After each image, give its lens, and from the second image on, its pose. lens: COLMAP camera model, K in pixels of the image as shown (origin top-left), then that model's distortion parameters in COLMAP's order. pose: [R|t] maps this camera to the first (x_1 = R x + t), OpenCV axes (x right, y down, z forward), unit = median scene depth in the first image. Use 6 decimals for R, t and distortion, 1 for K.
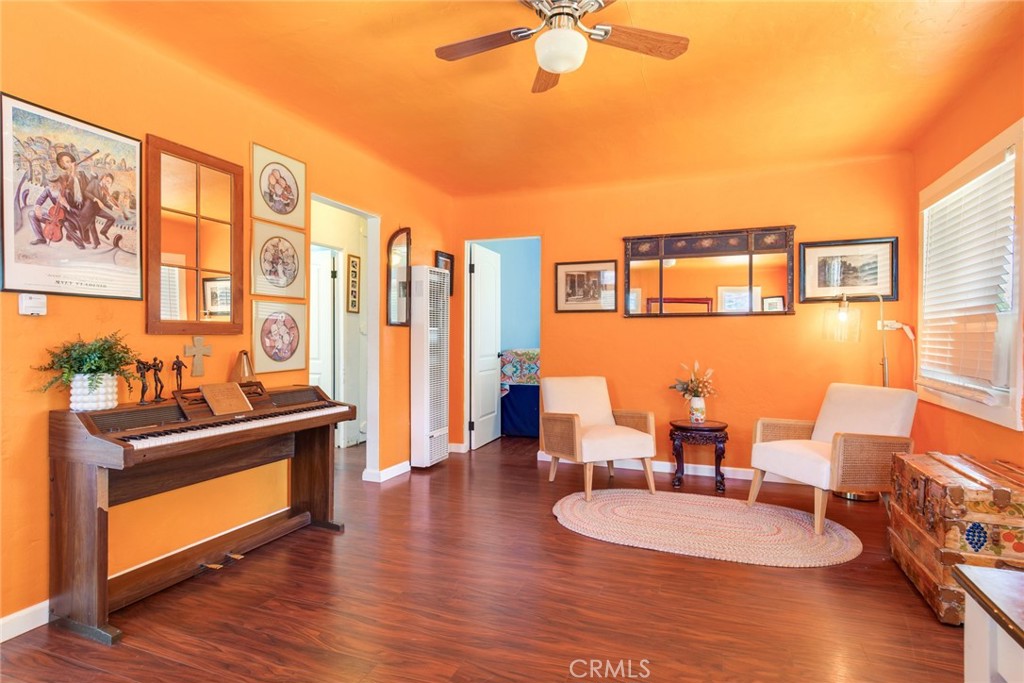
lens RADIAL K [[541.6, 0, 509.0], [0, 541.6, 337.1], [0, 0, 1]] dist [-0.000033, -0.003008]
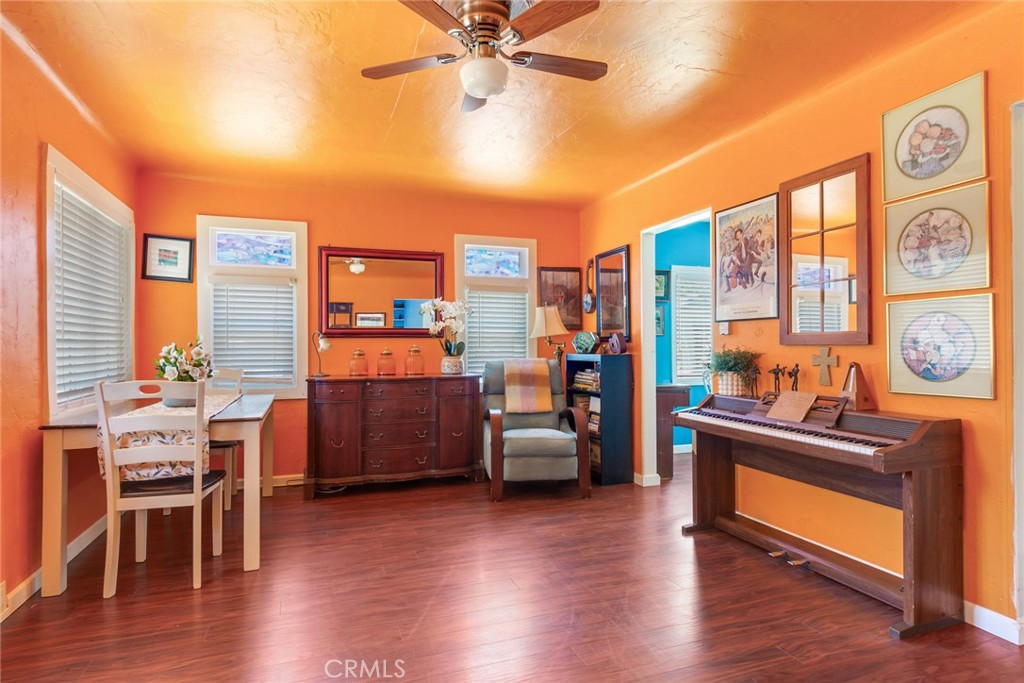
lens RADIAL K [[541.6, 0, 509.0], [0, 541.6, 337.1], [0, 0, 1]] dist [-0.000033, -0.003008]
pose [[-0.750771, -0.008823, -0.660504, 0.635192], [0.004478, 0.999820, -0.018446, -0.003918], [0.660548, -0.016806, -0.750596, 1.553536]]
